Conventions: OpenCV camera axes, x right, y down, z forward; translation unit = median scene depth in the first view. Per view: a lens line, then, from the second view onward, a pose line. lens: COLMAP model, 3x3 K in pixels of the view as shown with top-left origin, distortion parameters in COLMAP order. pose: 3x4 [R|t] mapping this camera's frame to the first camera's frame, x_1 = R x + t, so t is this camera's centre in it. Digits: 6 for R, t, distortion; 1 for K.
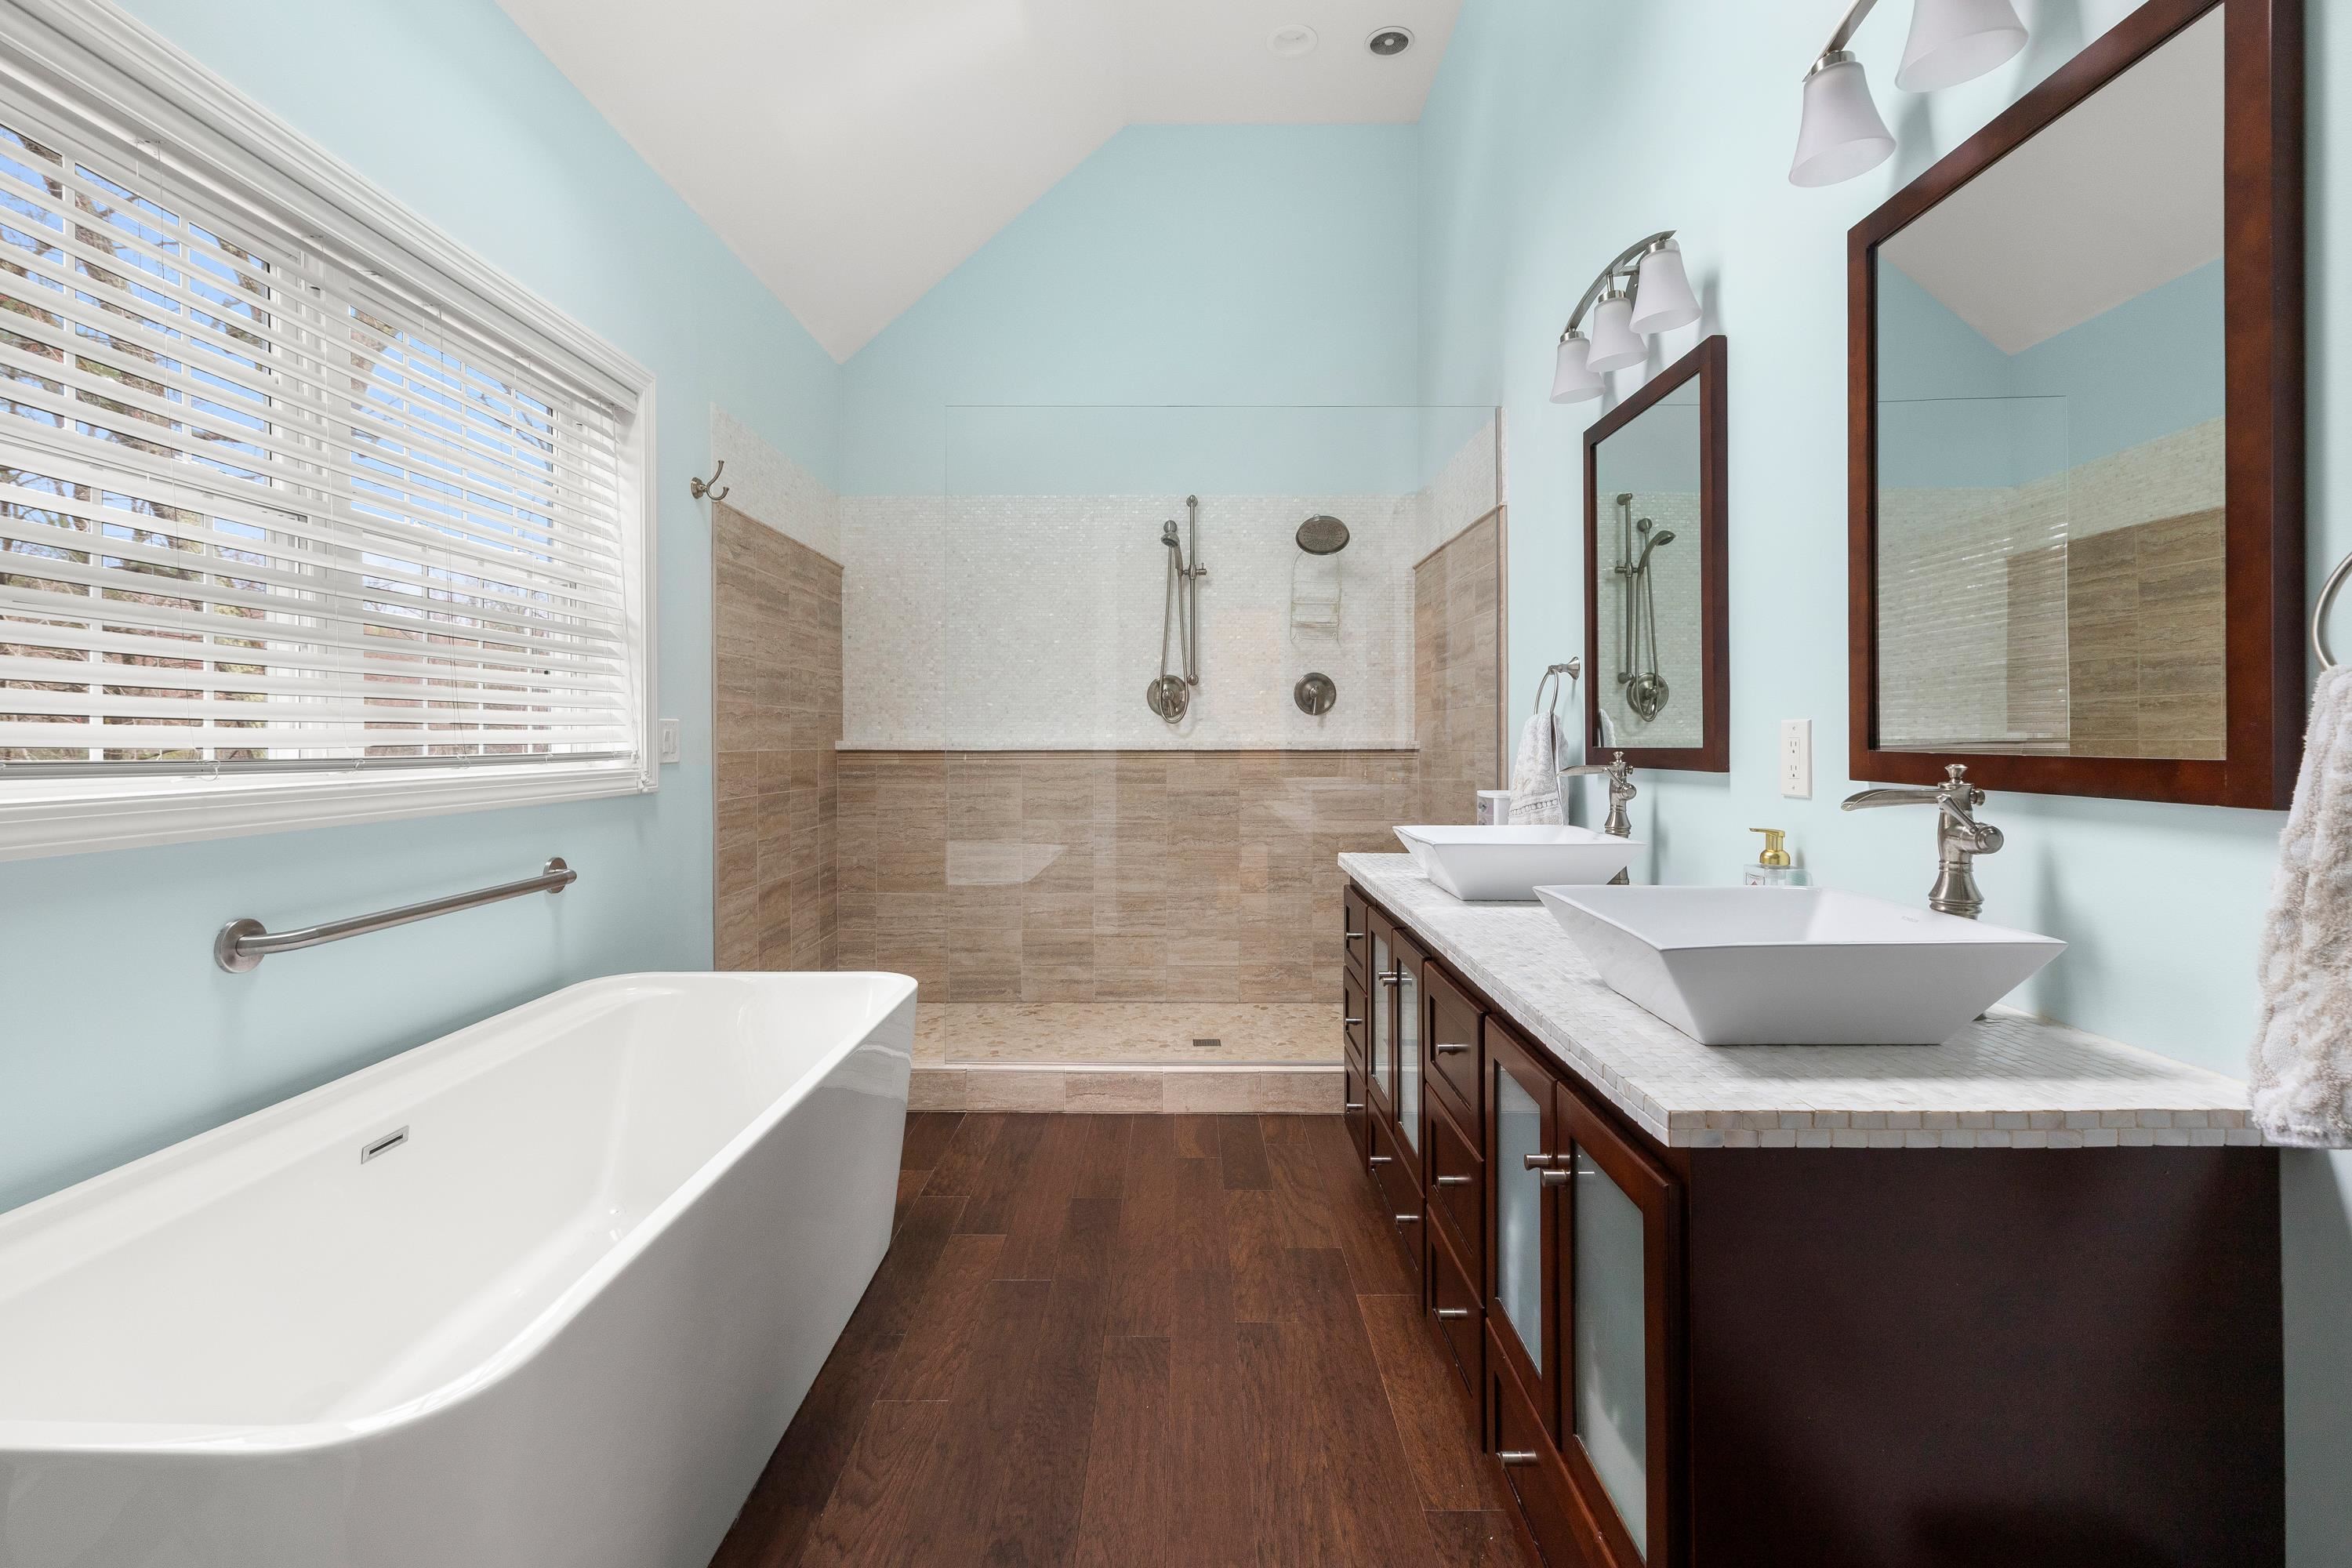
lens RADIAL K [[1074.7, 0, 1176.7], [0, 1074.7, 736.7], [0, 0, 1]] dist [0.002872, 0.000212]
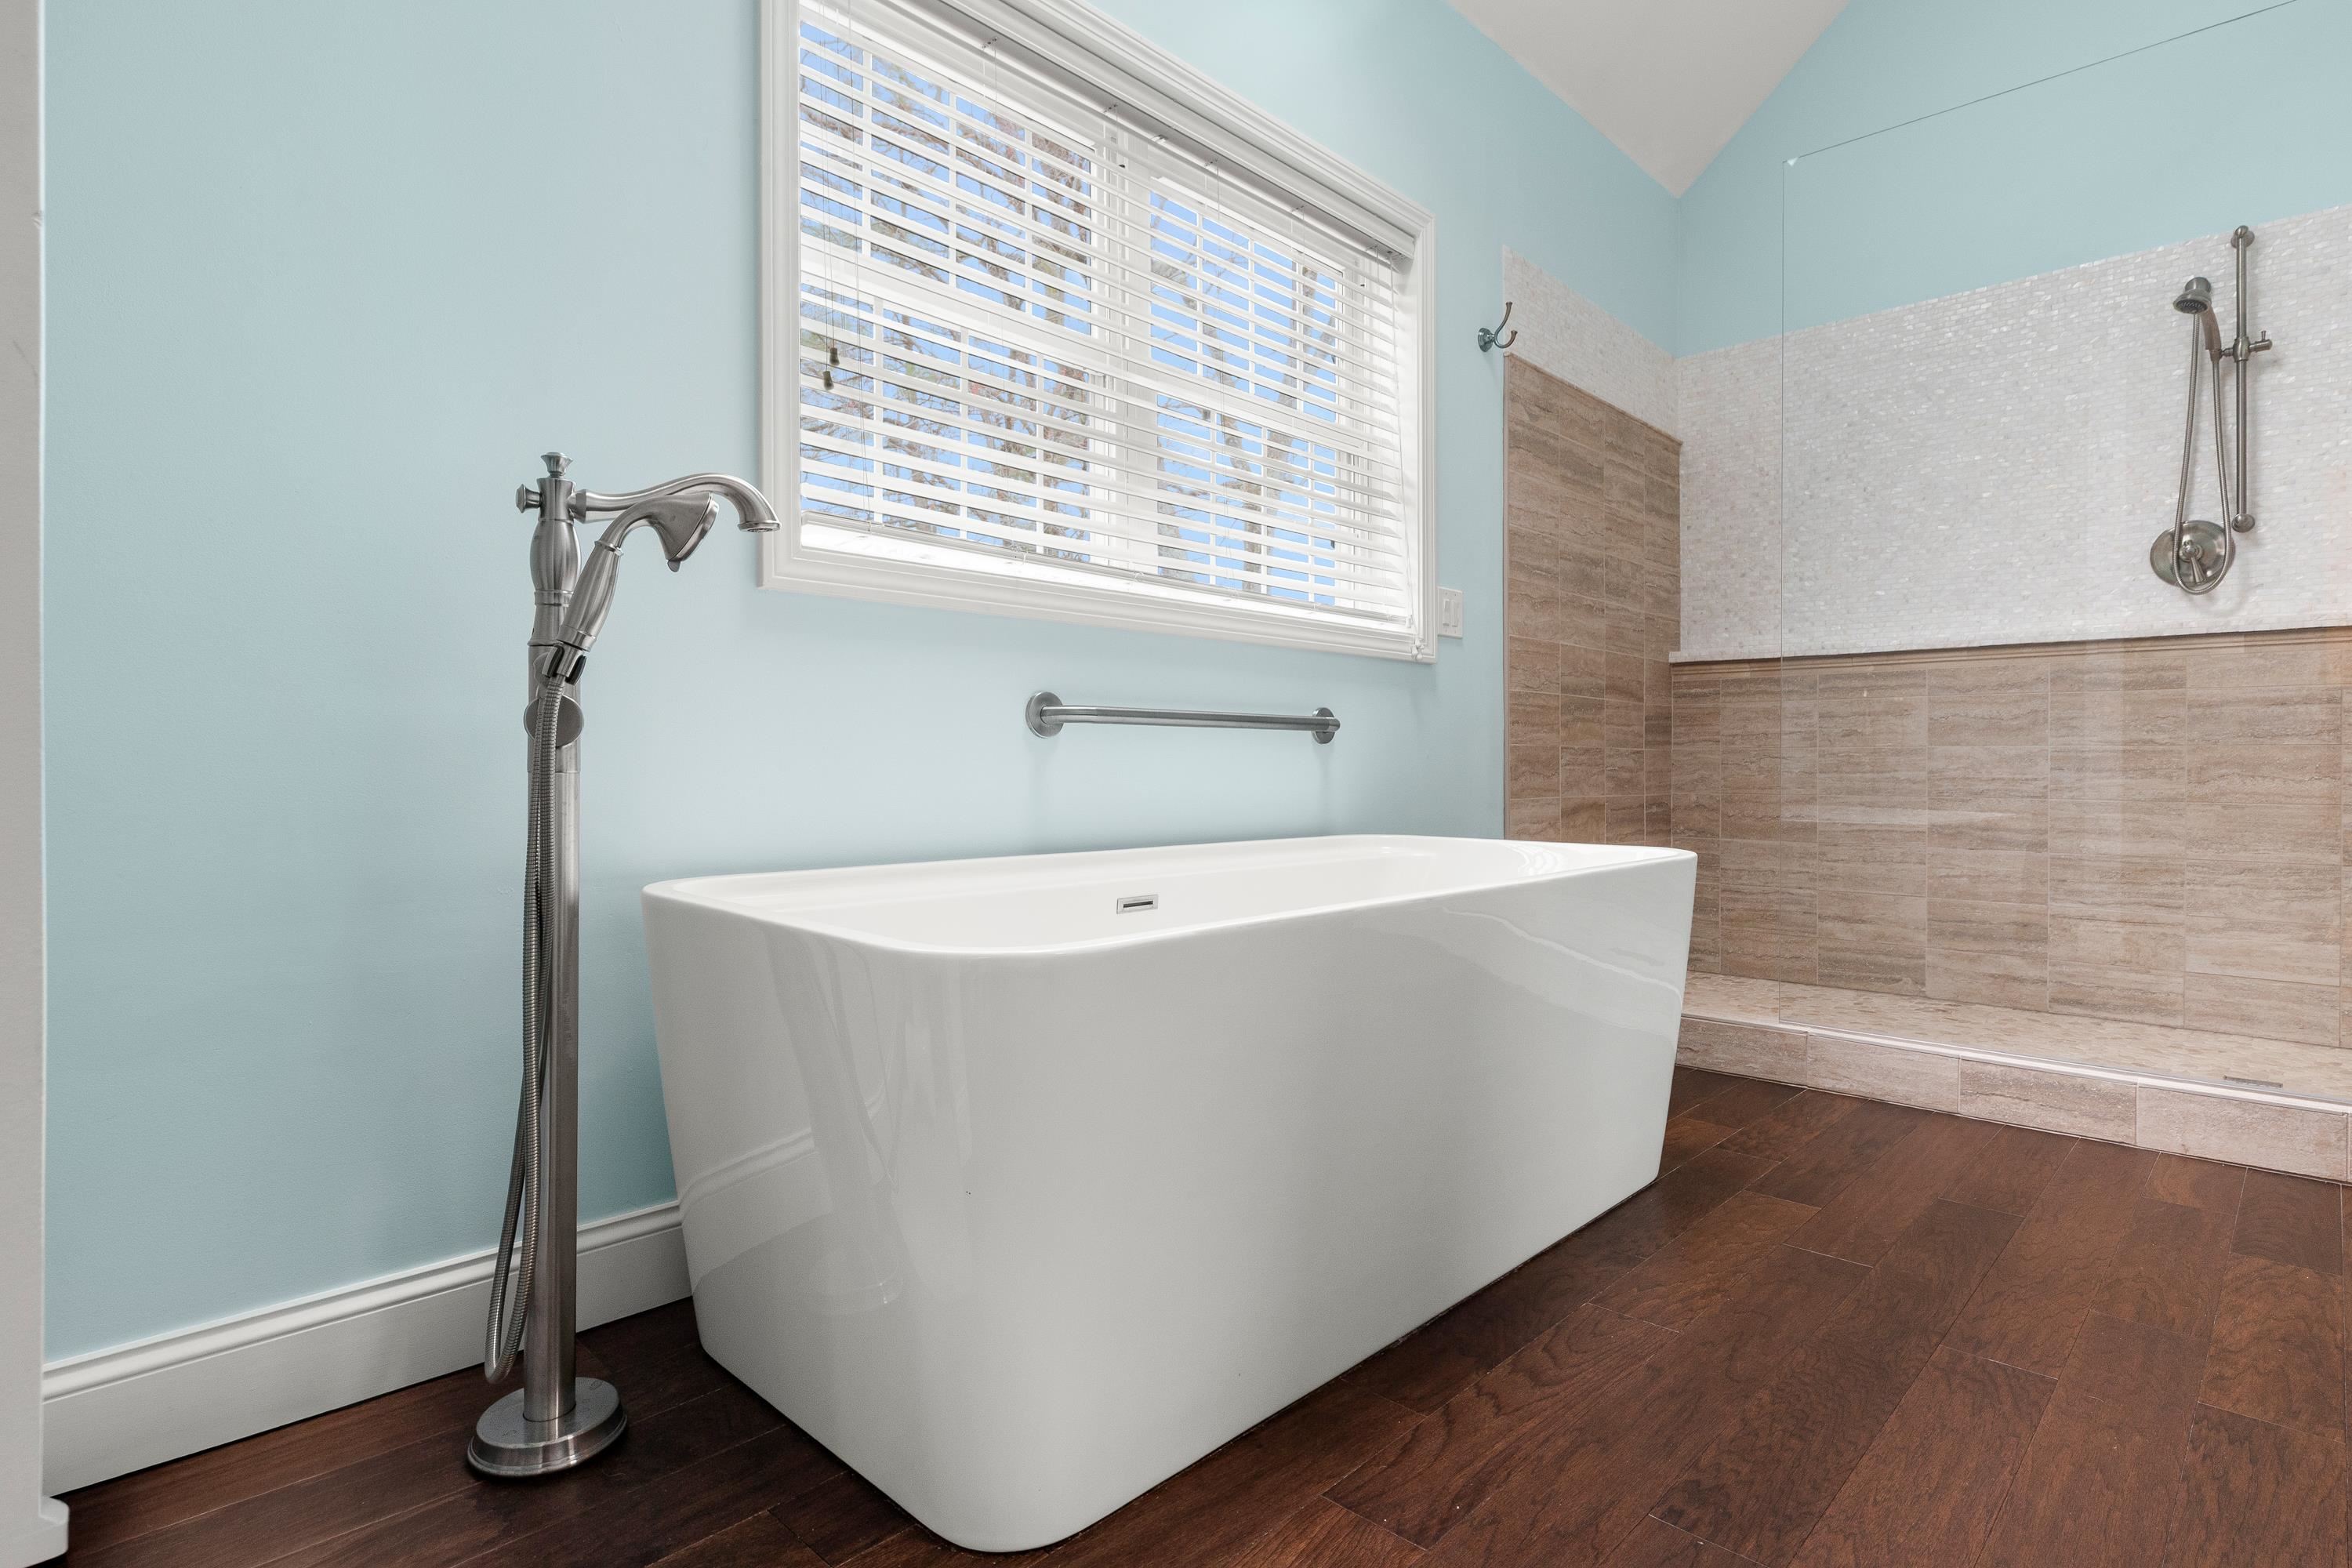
lens RADIAL K [[1204.4, 0, 1176.0], [0, 1204.4, 784.0], [0, 0, 1]] dist [-0.005807, -0.000570]
pose [[0.721904, 0.008693, -0.691939, 0.060685], [-0.004098, 0.999957, 0.008287, 0.115481], [0.691981, -0.003147, 0.721908, 0.071802]]
